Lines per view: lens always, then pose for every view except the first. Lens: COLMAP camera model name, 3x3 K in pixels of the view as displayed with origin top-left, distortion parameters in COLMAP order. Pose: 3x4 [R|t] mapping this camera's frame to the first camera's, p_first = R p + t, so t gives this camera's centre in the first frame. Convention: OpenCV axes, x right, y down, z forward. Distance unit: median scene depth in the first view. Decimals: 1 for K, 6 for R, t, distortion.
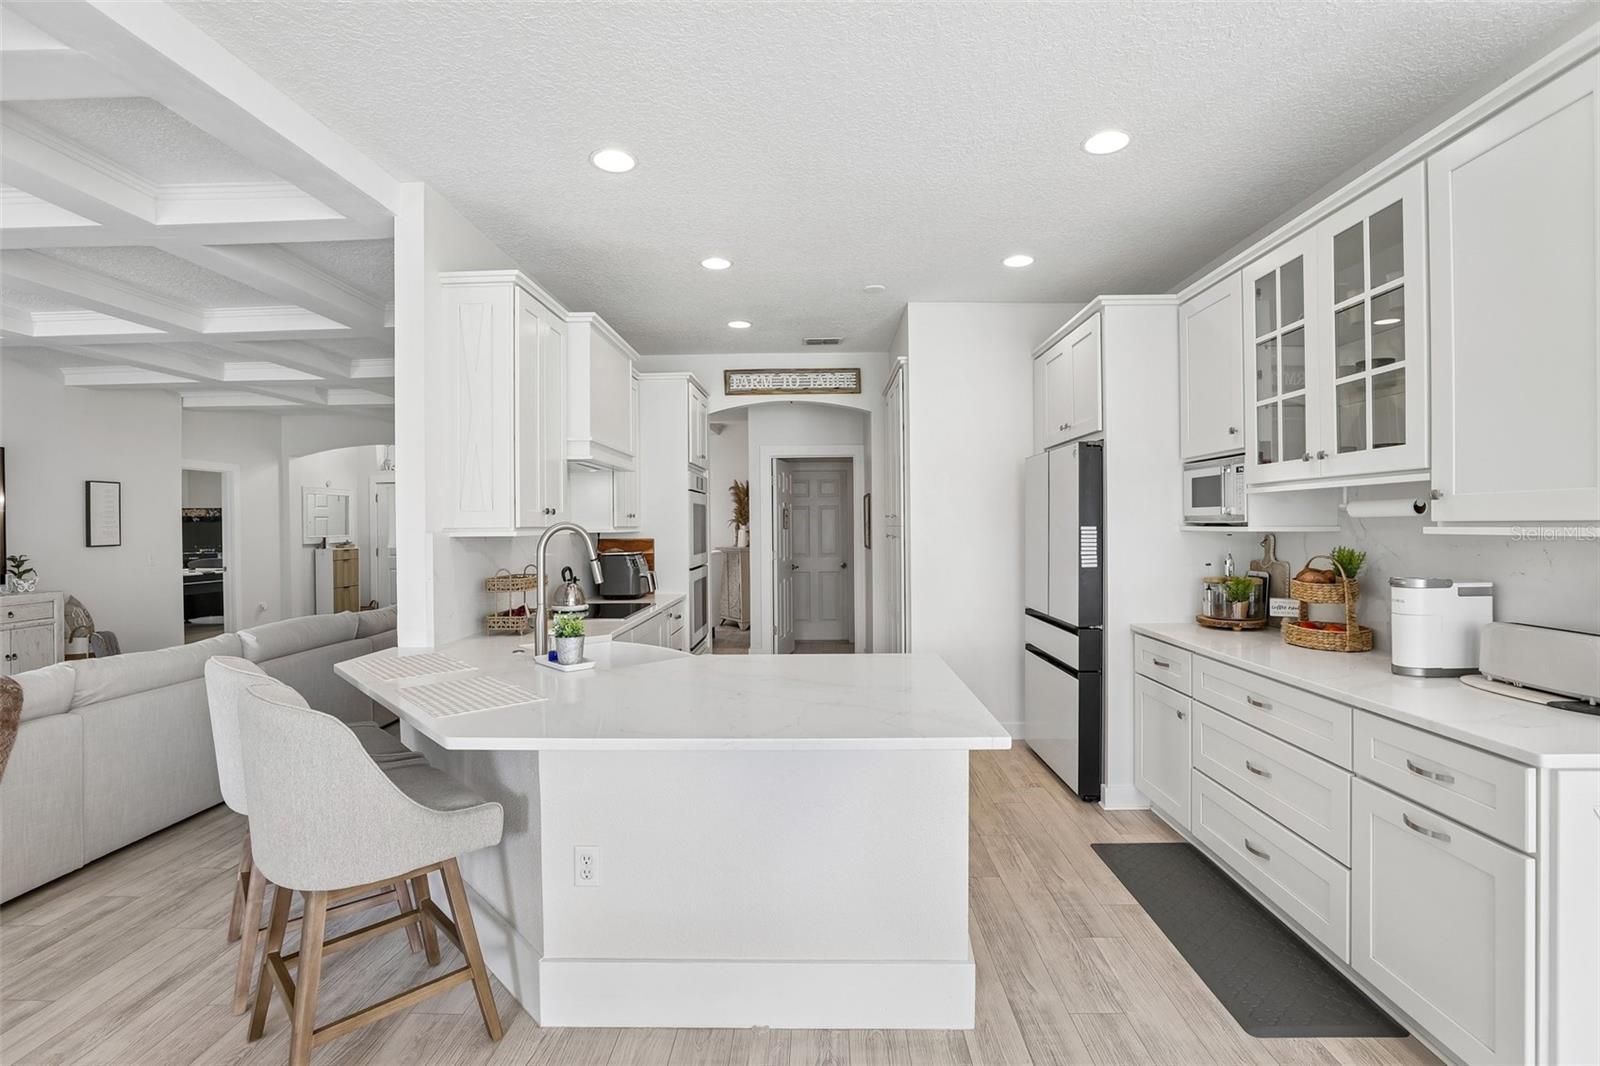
lens RADIAL K [[730.6, 0, 805.9], [0, 730.6, 523.1], [0, 0, 1]] dist [-0.038292, 0.009765]
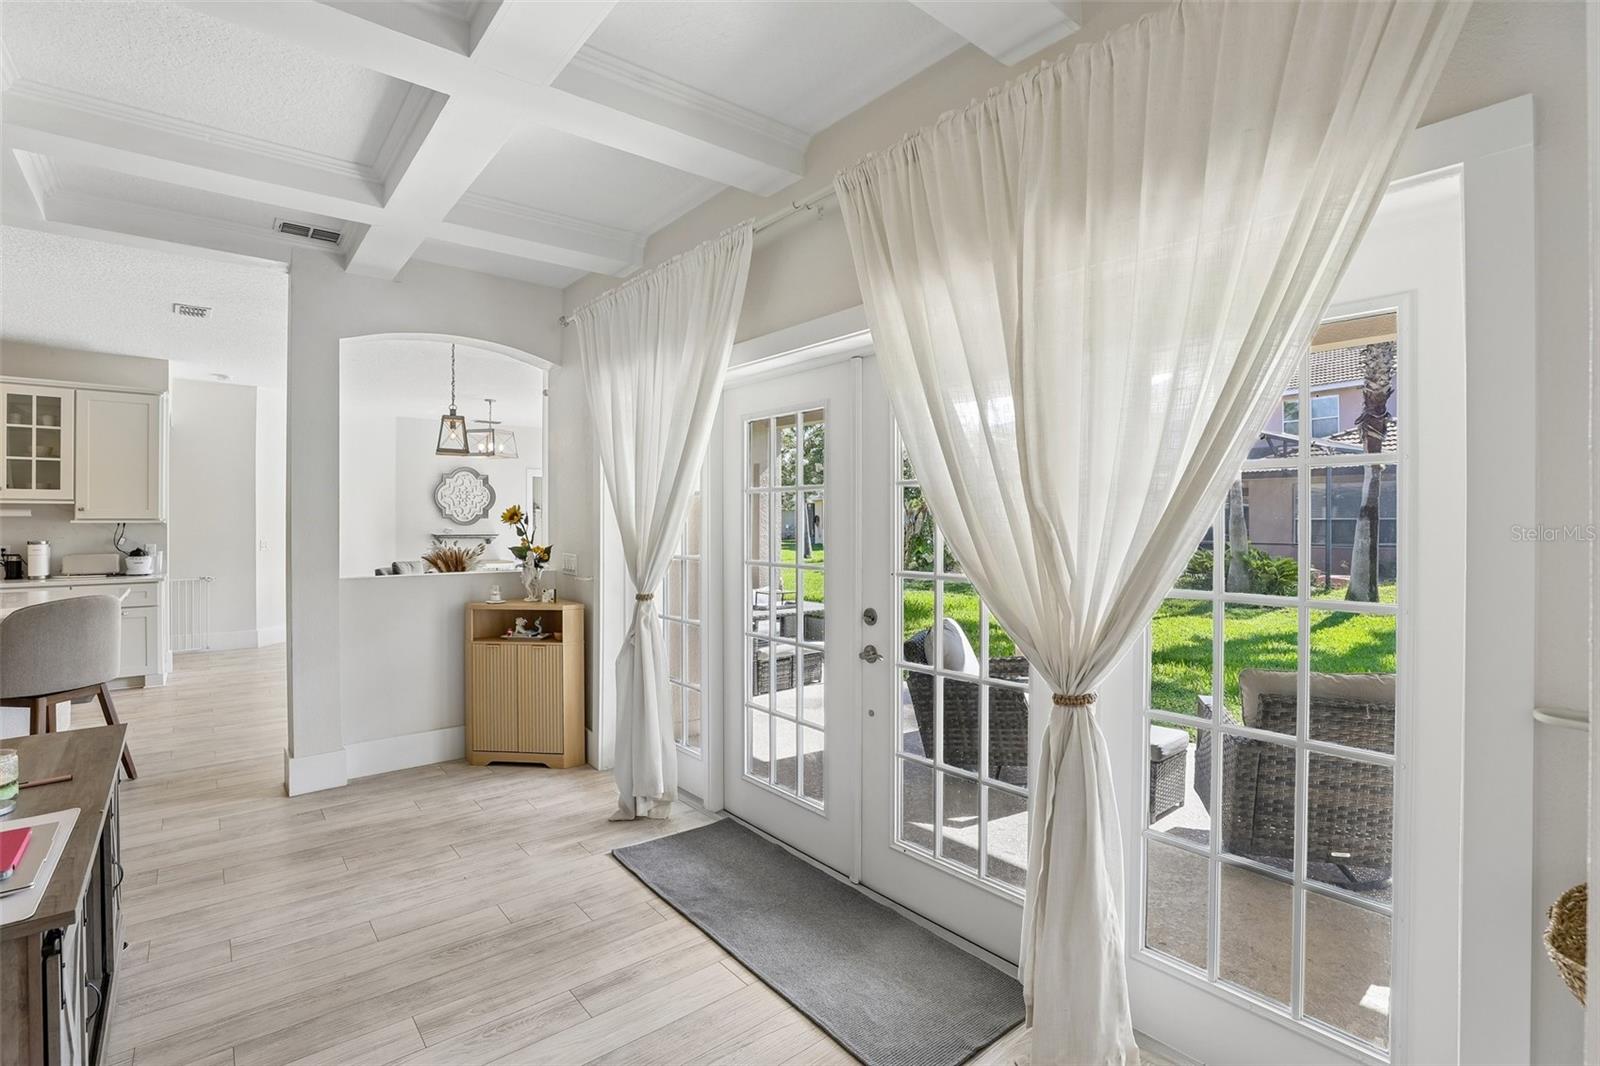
lens RADIAL K [[730.6, 0, 791.6], [0, 730.6, 528.1], [0, 0, 1]] dist [-0.038292, 0.009765]
pose [[-0.656971, 0.000839, 0.753916, -0.785158], [0.000674, 1.000000, -0.000526, 0.009799], [-0.753916, 0.000163, -0.656971, 0.178967]]
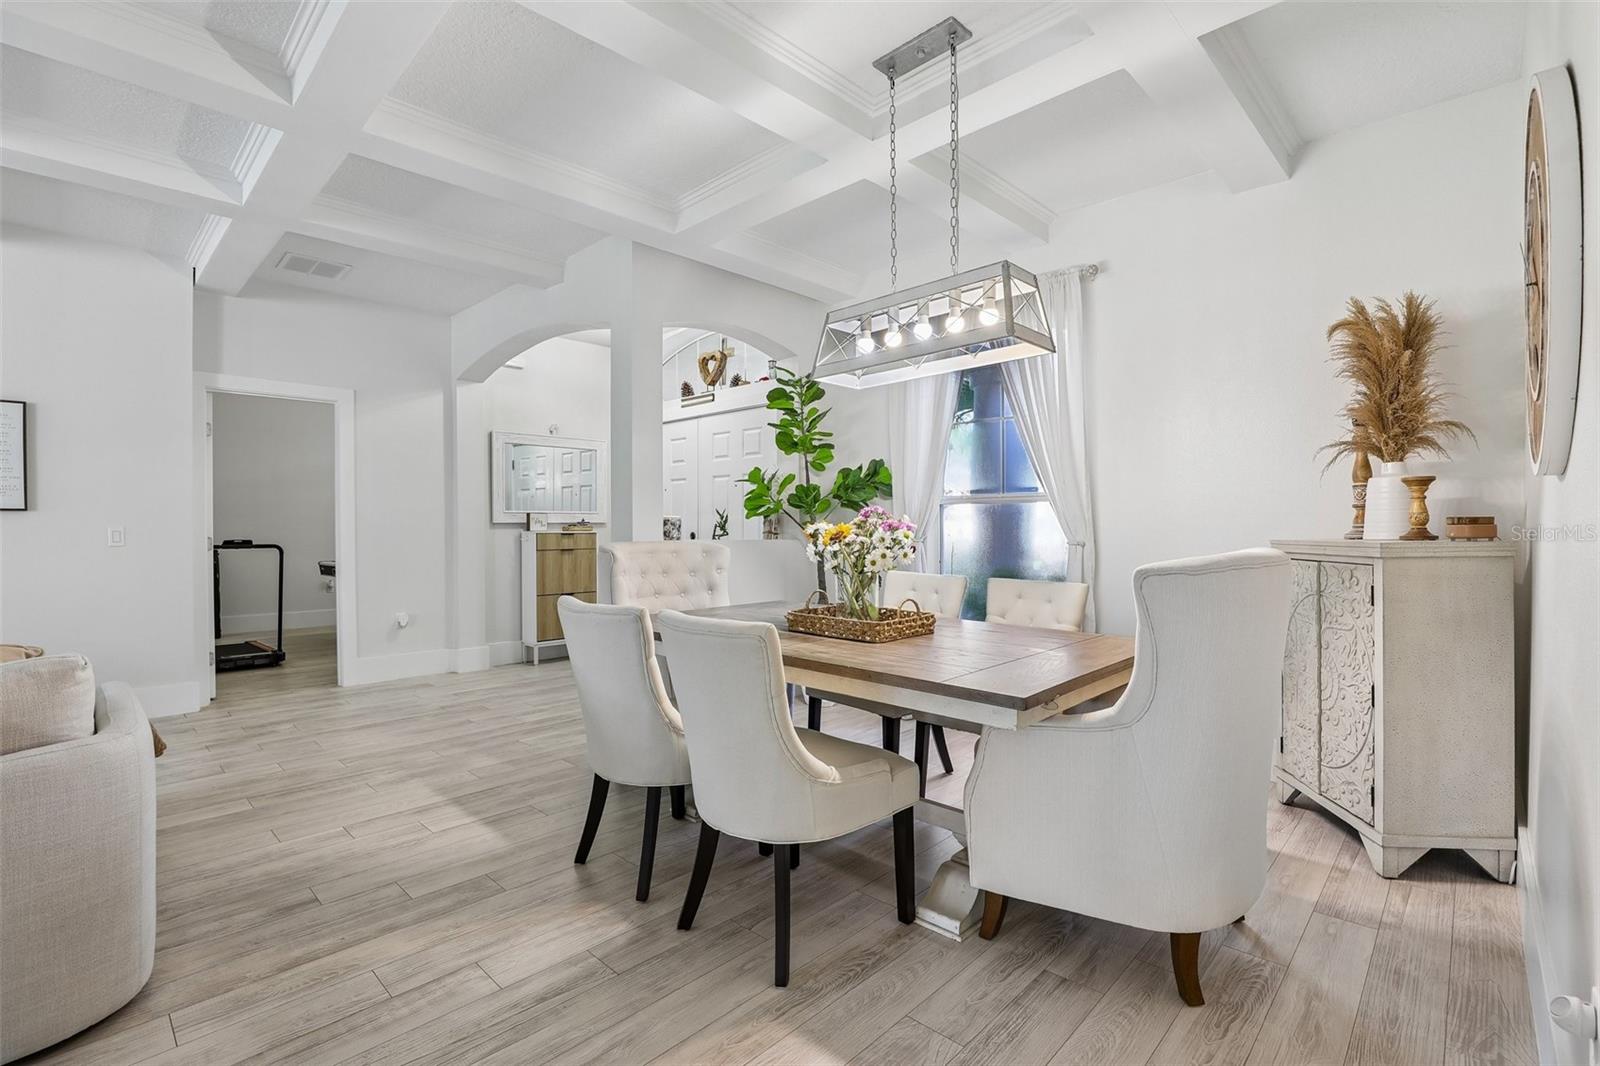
lens RADIAL K [[730.6, 0, 806.3], [0, 730.6, 534.2], [0, 0, 1]] dist [-0.038292, 0.009765]
pose [[0.745906, 0.011245, -0.665956, -0.088594], [-0.002331, 0.999895, 0.014273, 0.034318], [0.666047, -0.009094, 0.745855, 0.825732]]
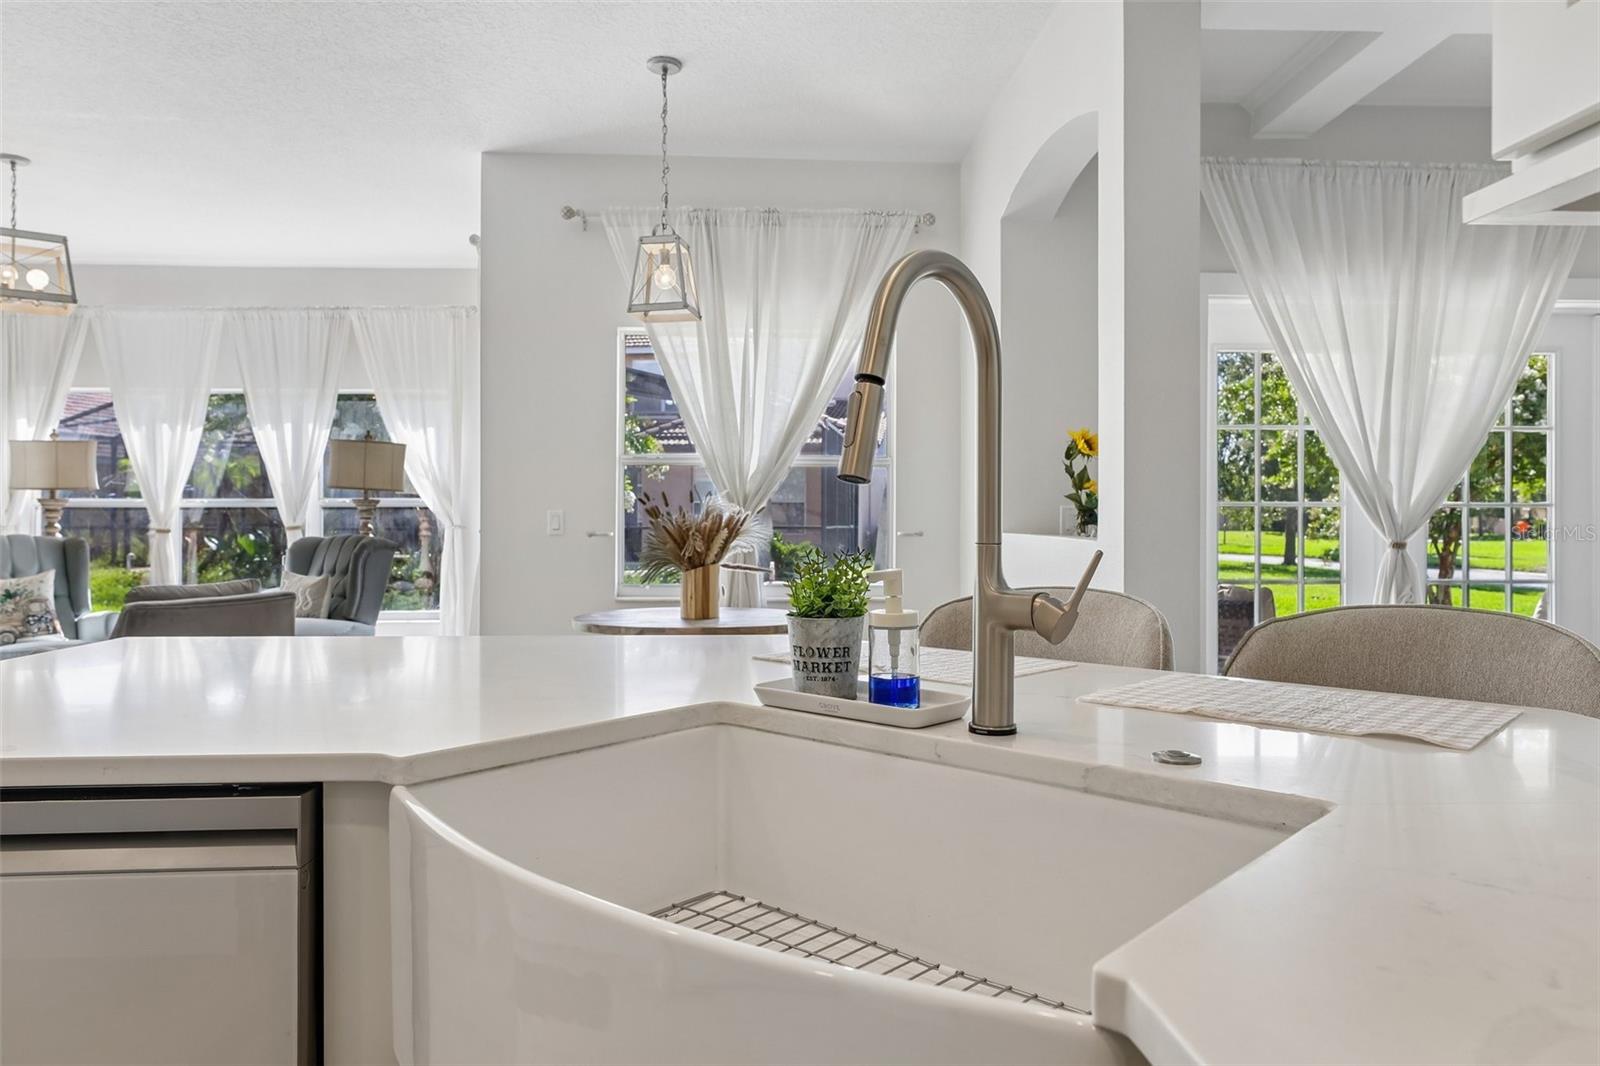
lens RADIAL K [[1099.0, 0, 801.1], [0, 1099.0, 510.3], [0, 0, 1]] dist [-0.005100, 0.017666]
pose [[-0.997211, 0.011073, -0.073814, -0.088452], [0.011499, 0.999920, -0.005344, 0.031630], [0.073749, -0.006178, -0.997258, 0.476579]]
